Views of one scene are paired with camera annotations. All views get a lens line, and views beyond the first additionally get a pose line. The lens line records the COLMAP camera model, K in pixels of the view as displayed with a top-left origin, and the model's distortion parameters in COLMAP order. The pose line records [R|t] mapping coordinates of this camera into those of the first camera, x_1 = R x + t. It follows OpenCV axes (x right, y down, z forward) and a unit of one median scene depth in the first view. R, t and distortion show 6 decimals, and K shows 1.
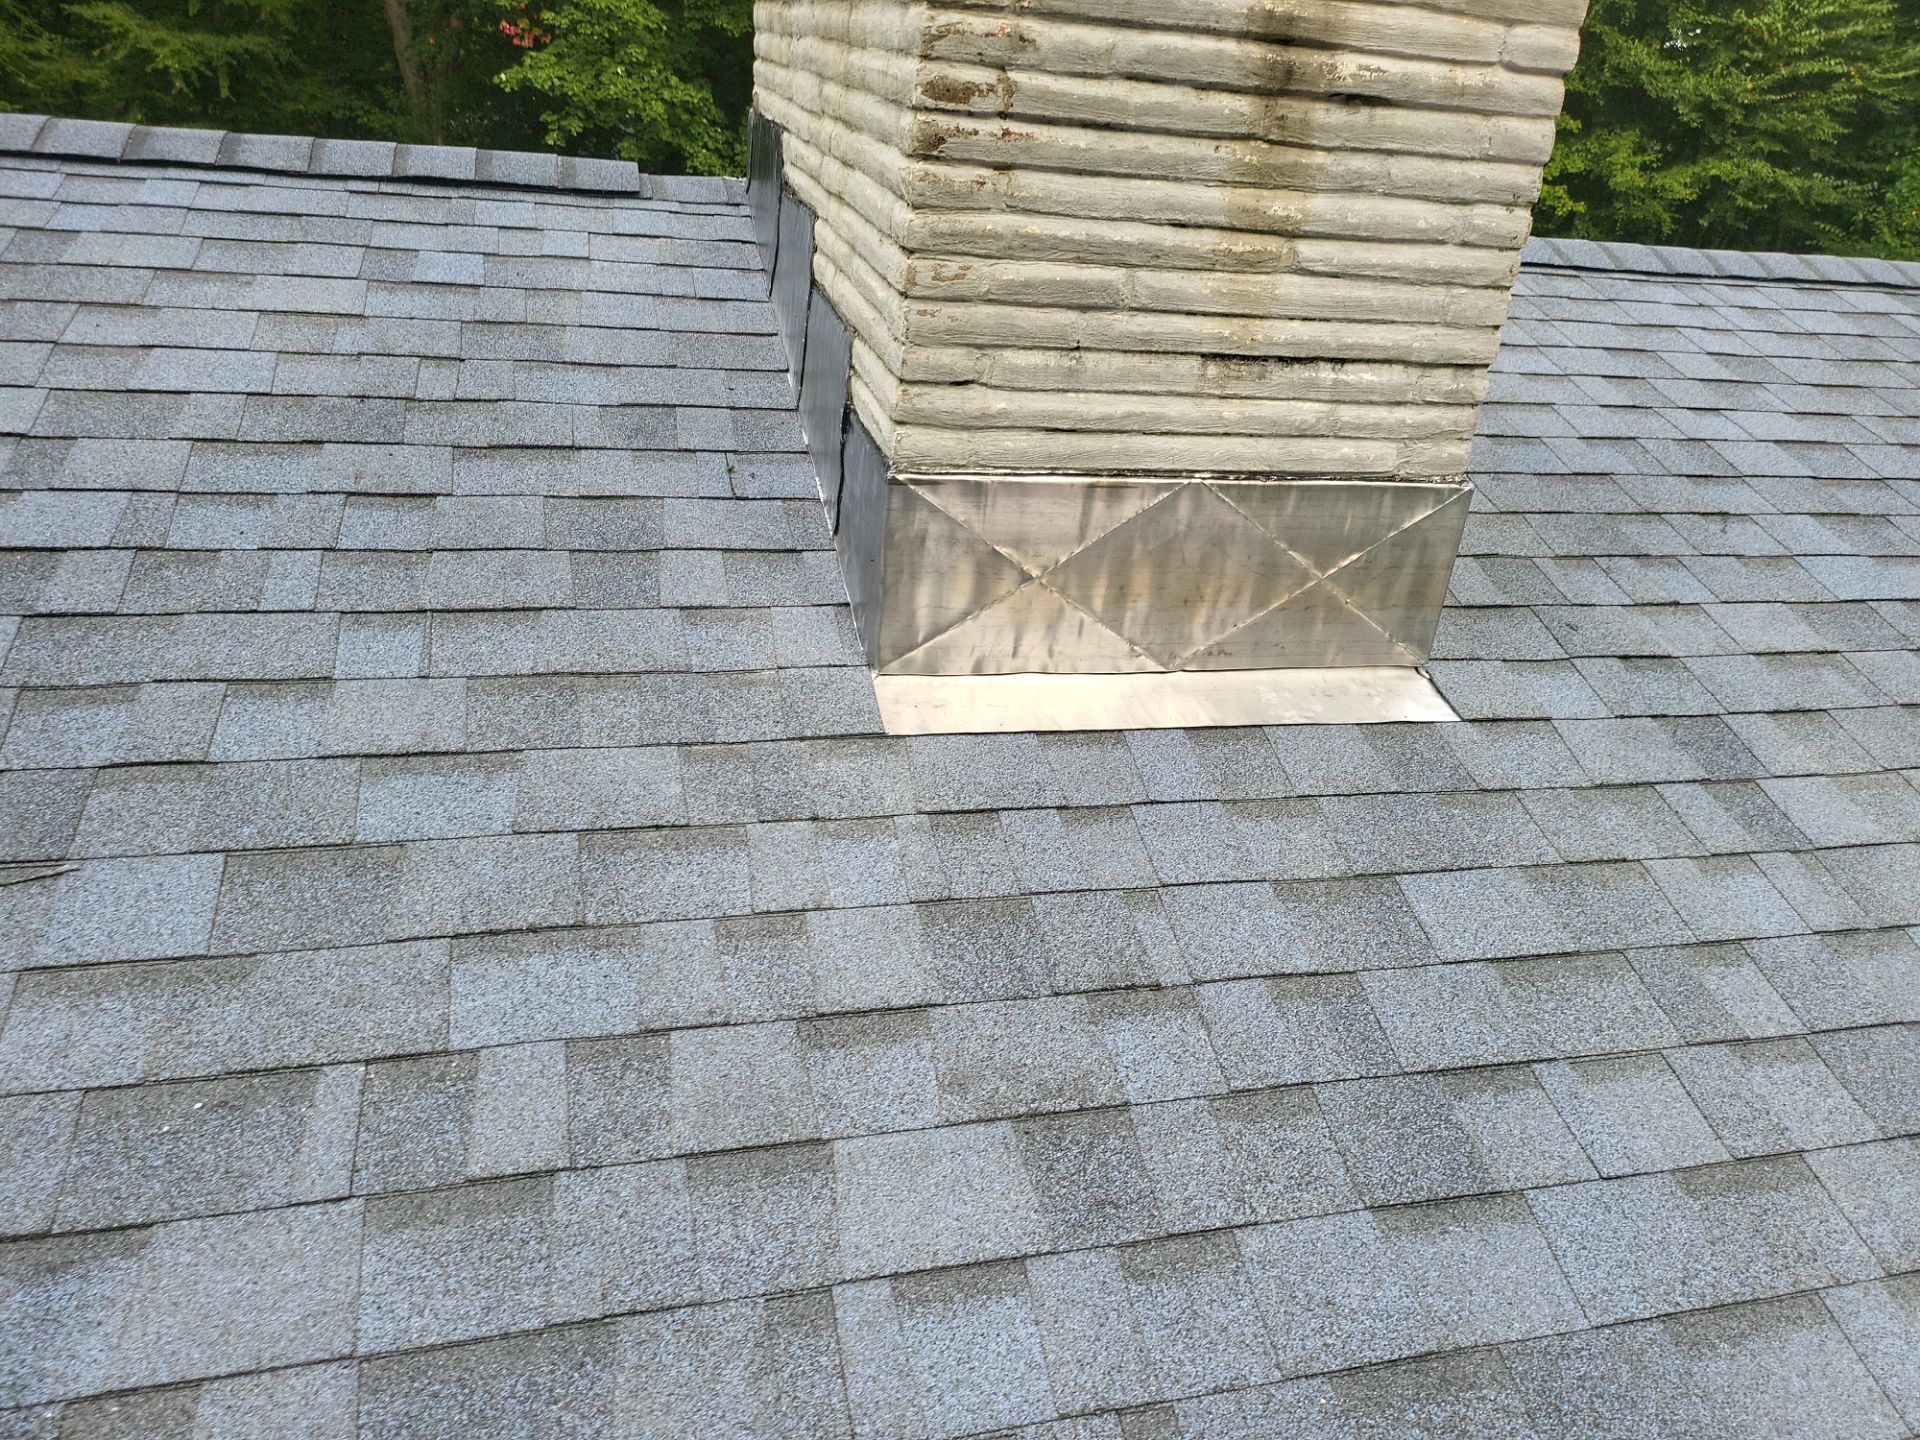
lens RADIAL K [[1361.0, 0, 971.6], [0, 1361.0, 727.6], [0, 0, 1]] dist [0.054475, -0.054492]
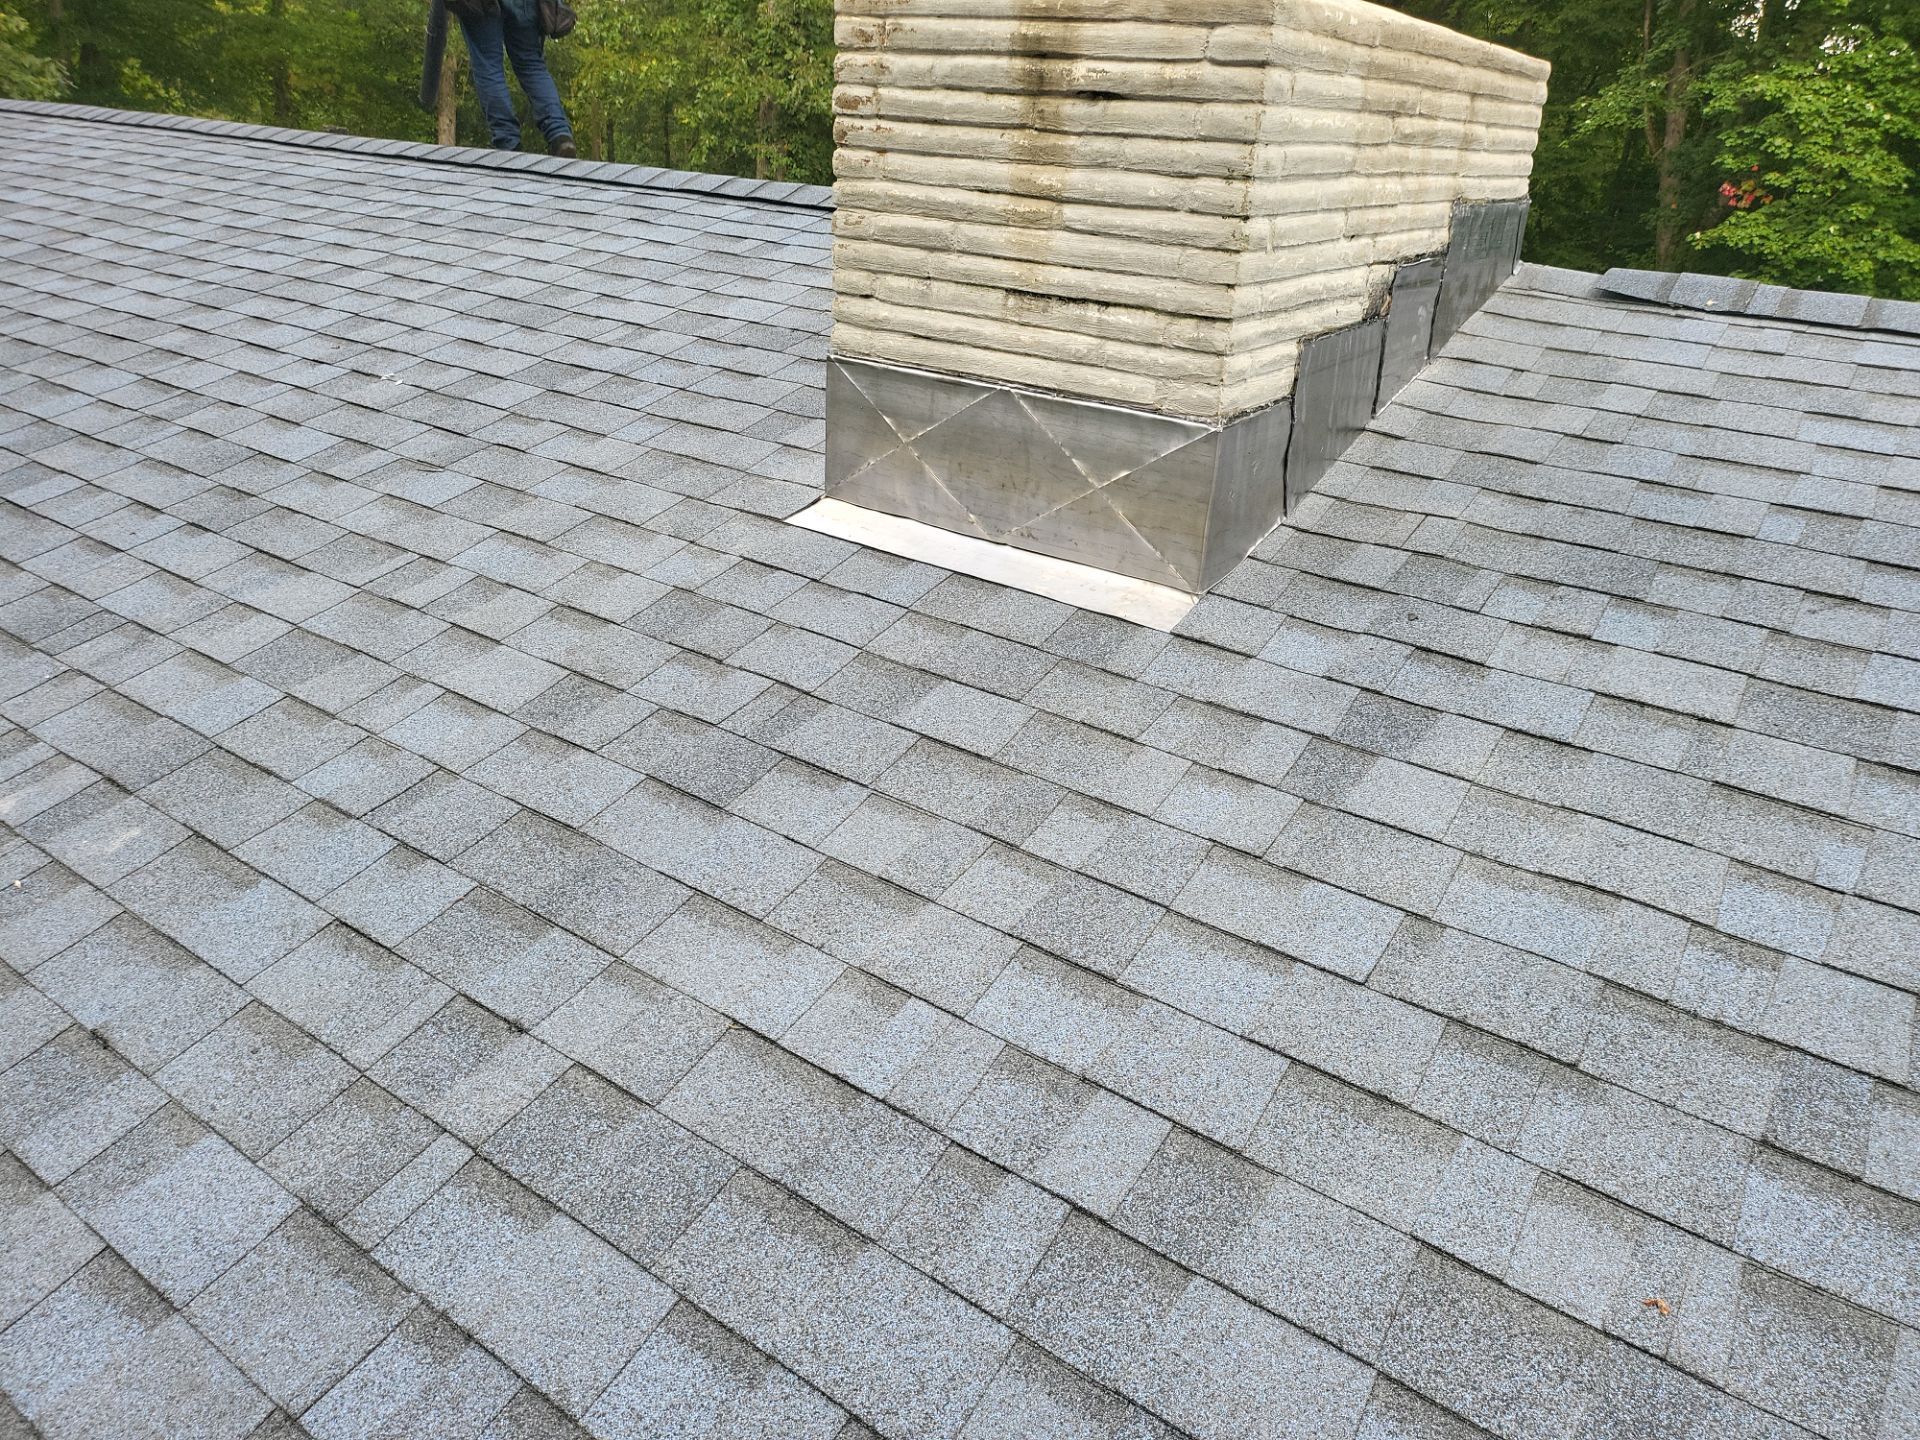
lens RADIAL K [[1361.0, 0, 971.6], [0, 1361.0, 727.6], [0, 0, 1]] dist [0.054475, -0.054492]
pose [[0.639174, 0.260058, -0.723759, 1.258500], [-0.340873, 0.939400, 0.036506, 0.096339], [0.689393, 0.223377, 0.689087, 0.149251]]
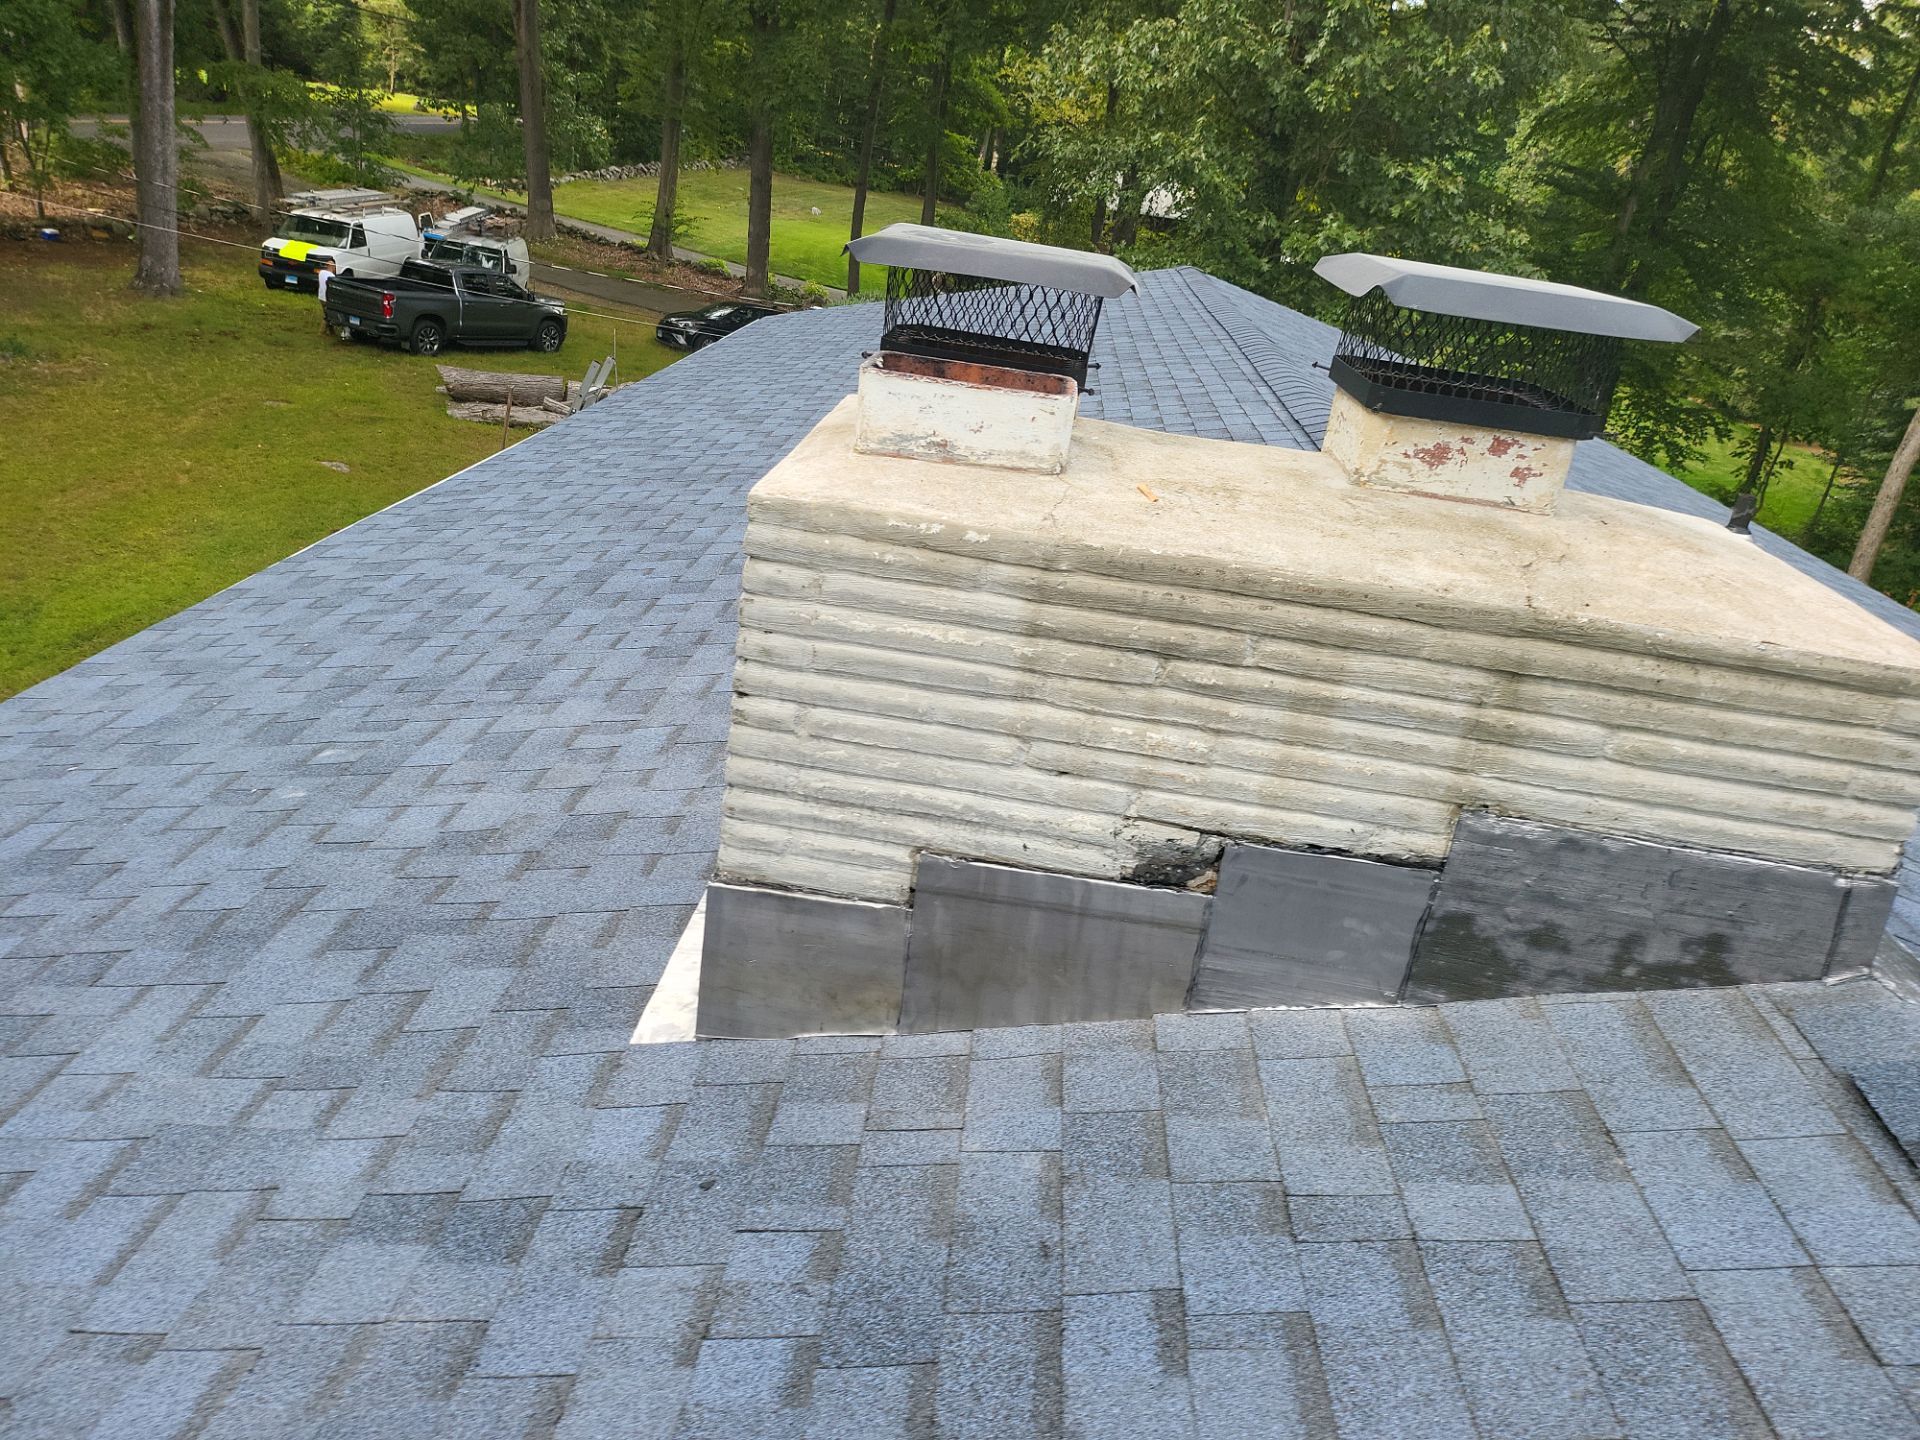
lens RADIAL K [[1347.4, 0, 931.4], [0, 1347.4, 692.0], [0, 0, 1]] dist [0.088244, -0.102986]
pose [[-0.340819, 0.221079, -0.913765, 1.399391], [-0.563960, 0.729579, 0.386864, -0.880095], [0.752191, 0.647177, -0.123975, 1.293491]]
